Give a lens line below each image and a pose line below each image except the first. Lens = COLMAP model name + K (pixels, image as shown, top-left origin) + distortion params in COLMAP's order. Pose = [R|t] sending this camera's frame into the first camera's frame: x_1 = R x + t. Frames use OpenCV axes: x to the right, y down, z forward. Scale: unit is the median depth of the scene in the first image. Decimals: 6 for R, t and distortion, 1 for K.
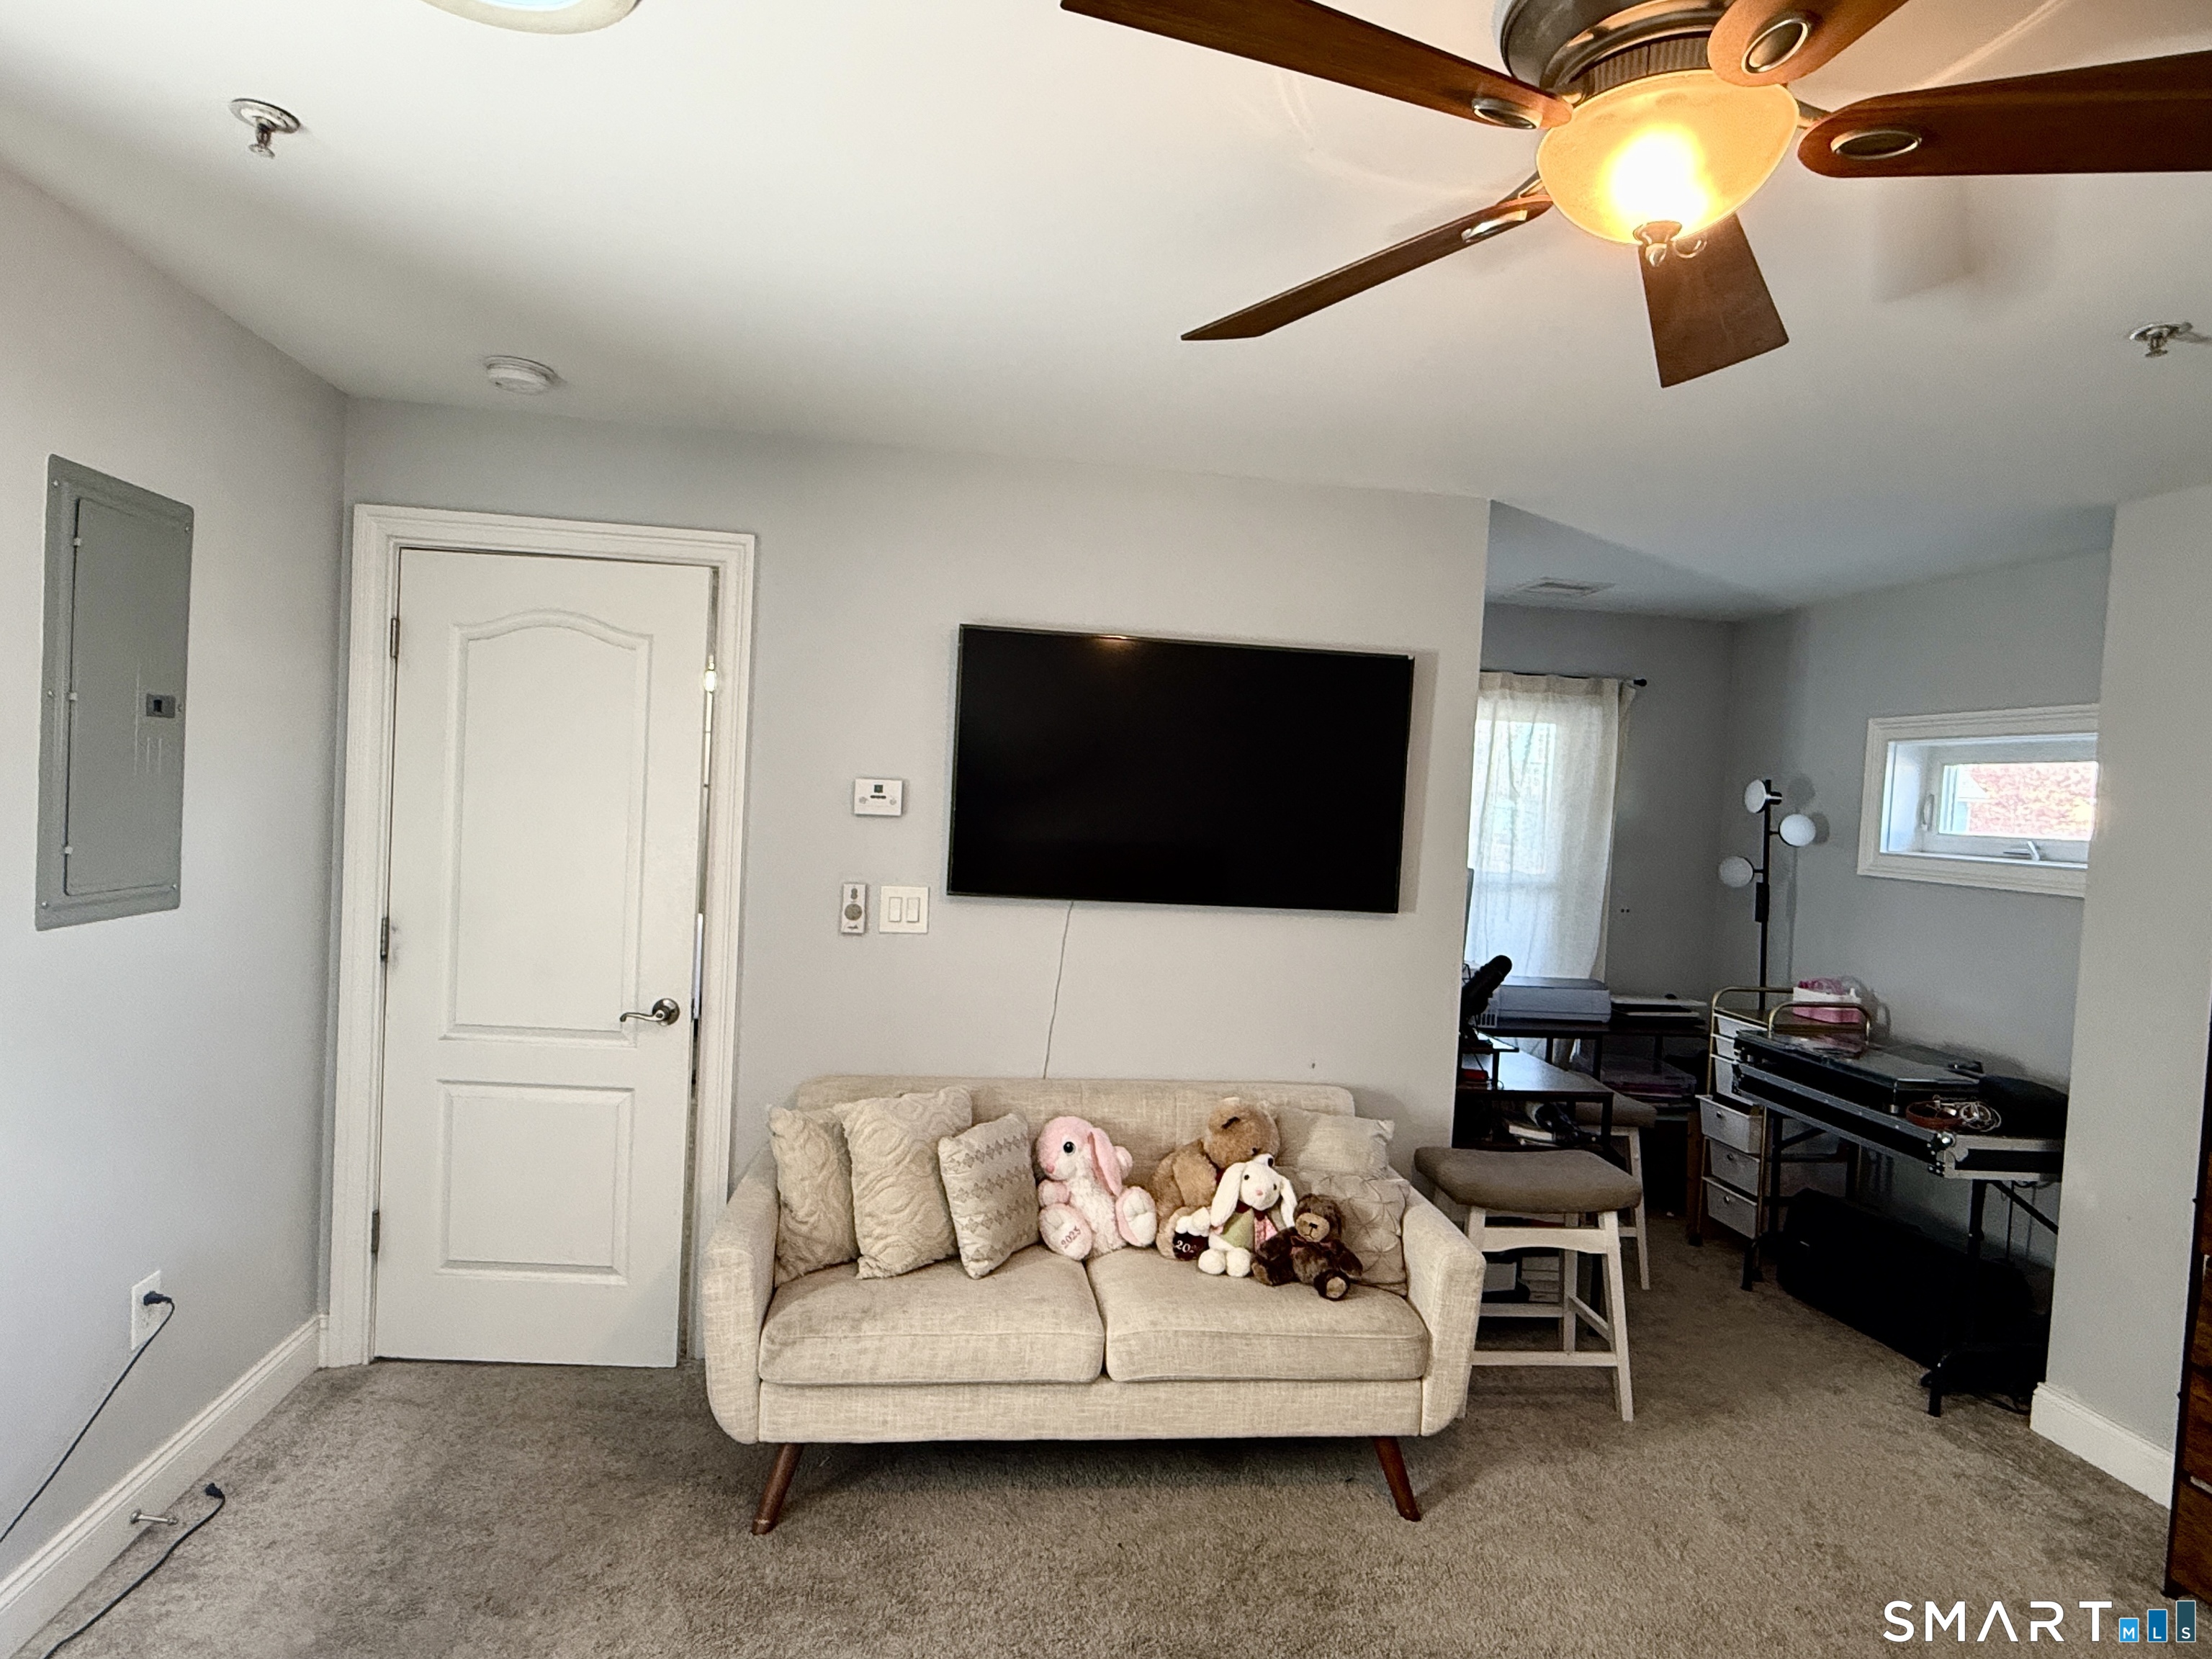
lens RADIAL K [[1209.4, 0, 1106.0], [0, 1209.4, 829.5], [0, 0, 1]] dist [0.006877, -0.000105]
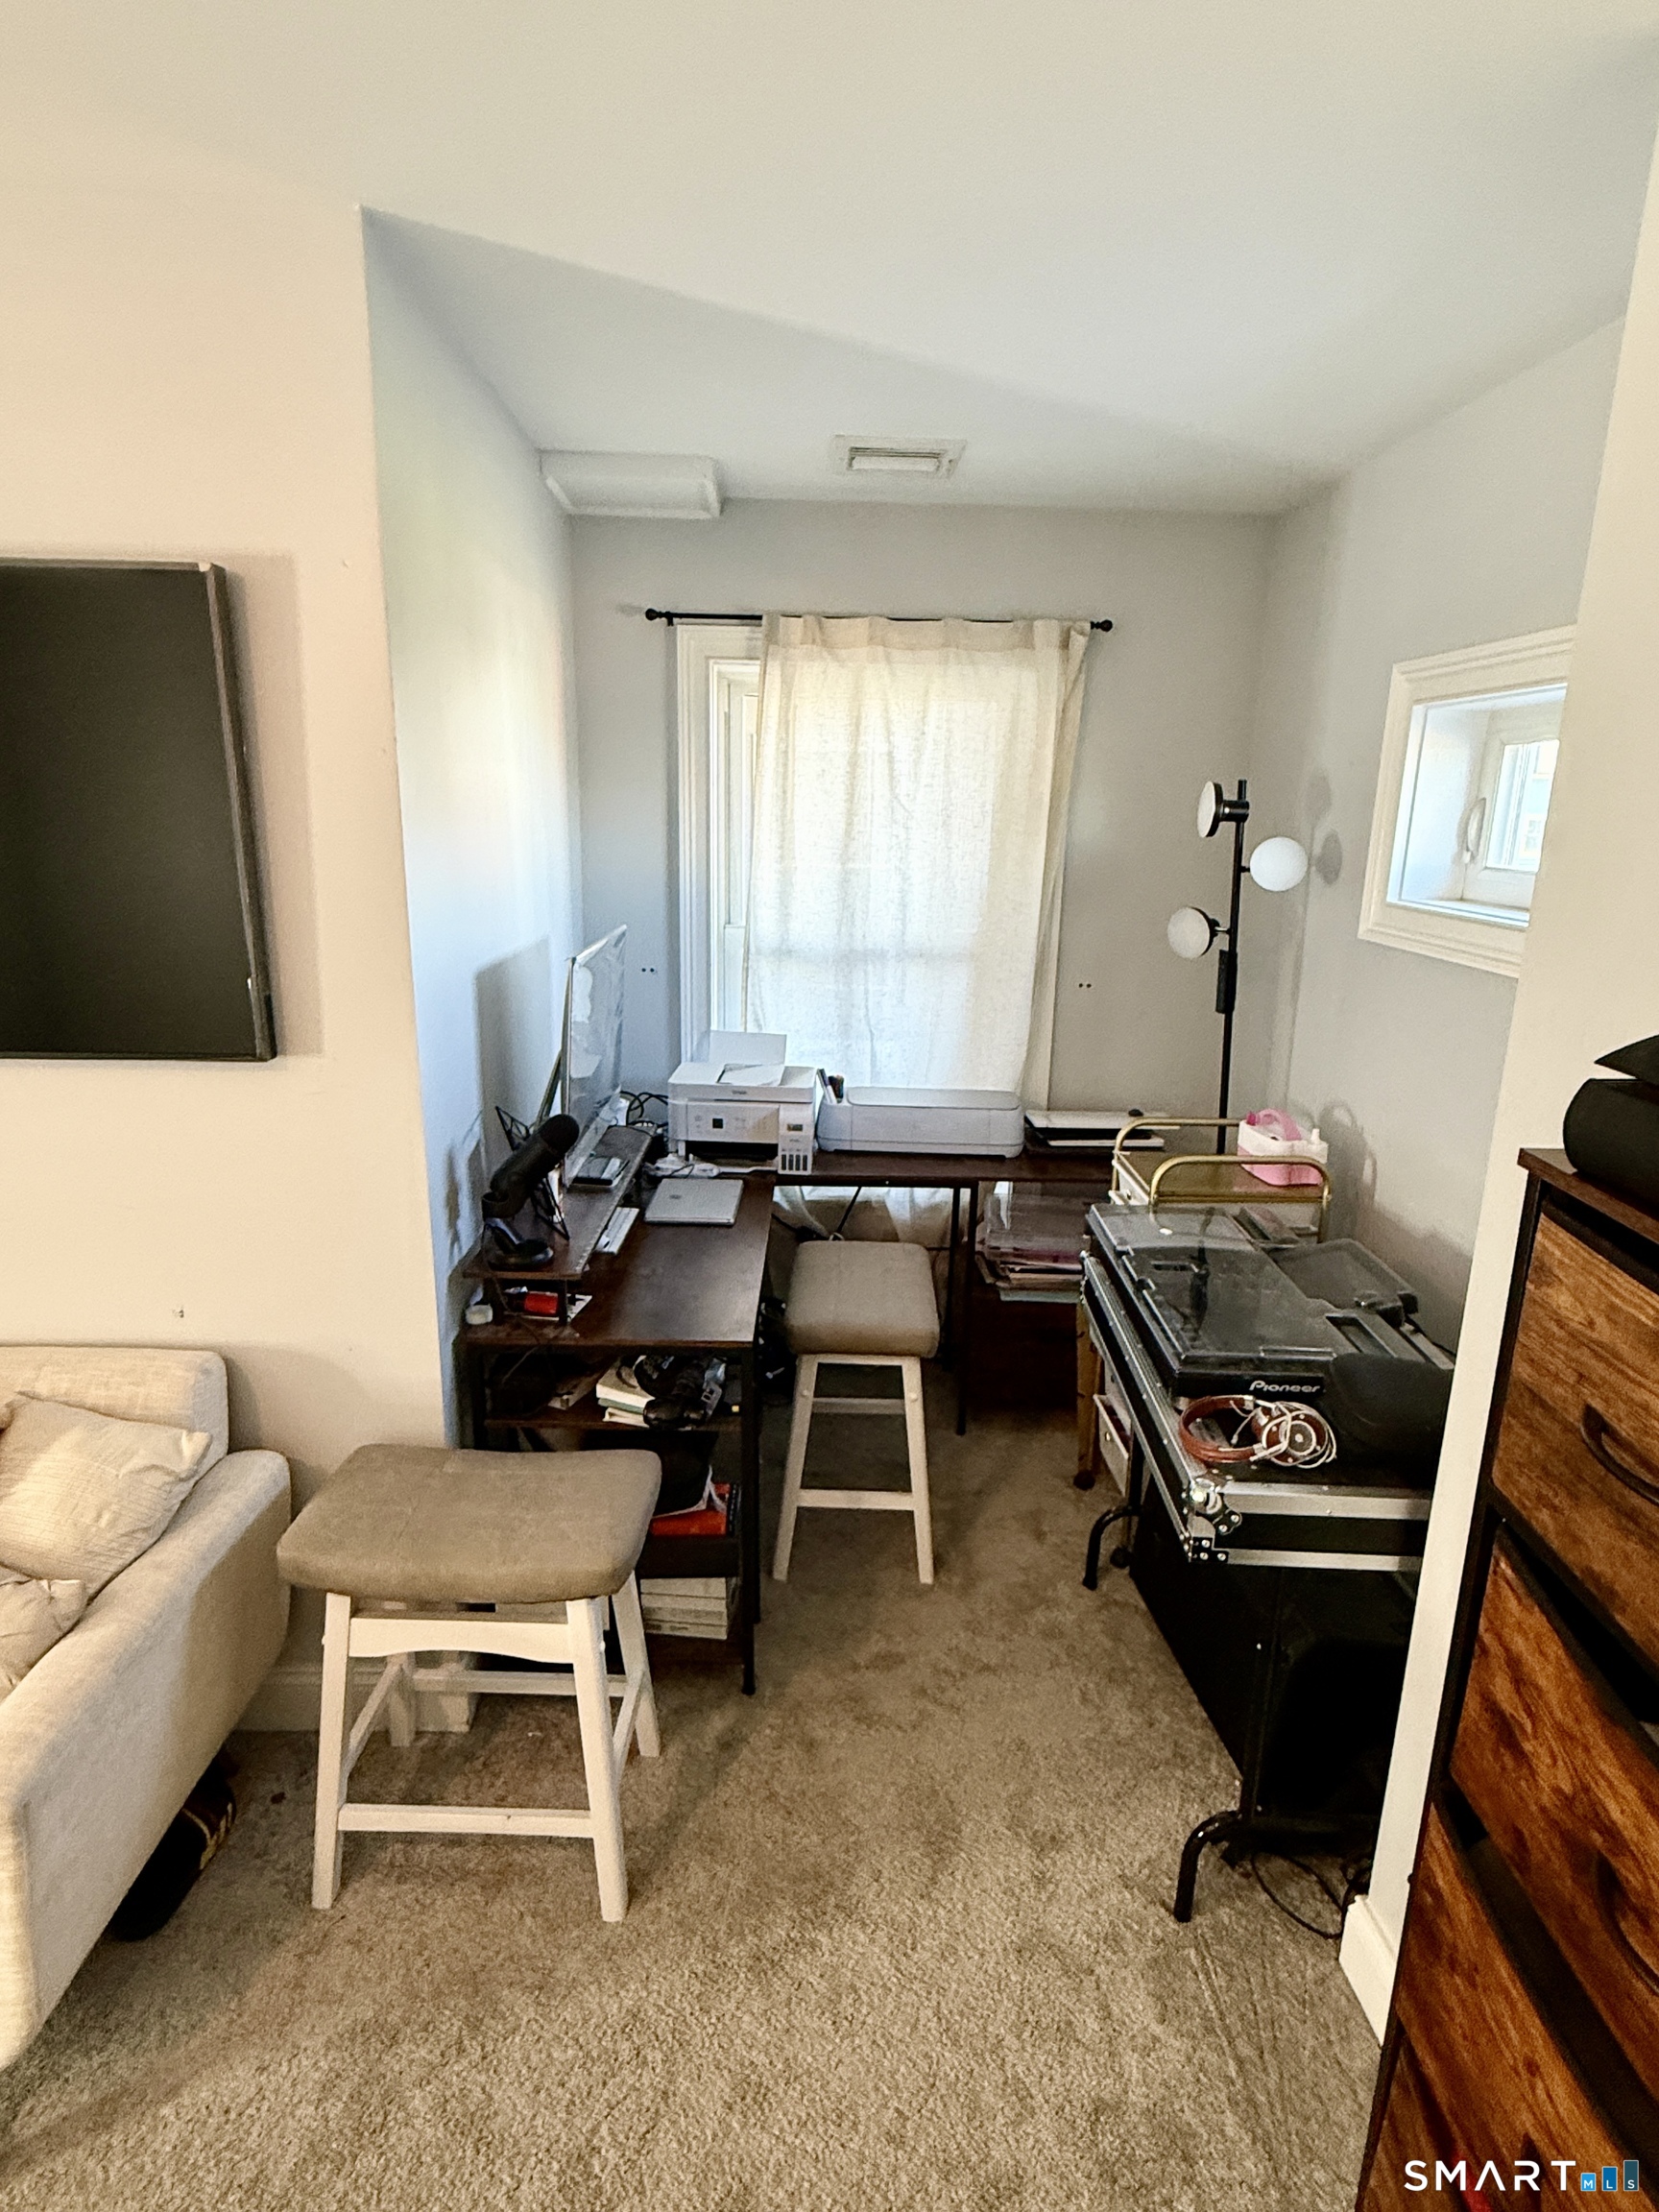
lens RADIAL K [[1209.4, 0, 829.5], [0, 1209.4, 1106.0], [0, 0, 1]] dist [0.006877, -0.000105]
pose [[0.993324, -0.005868, -0.115209, 0.414778], [0.030210, 0.977082, 0.210708, -0.015780], [0.111332, -0.212782, 0.970736, 0.356399]]
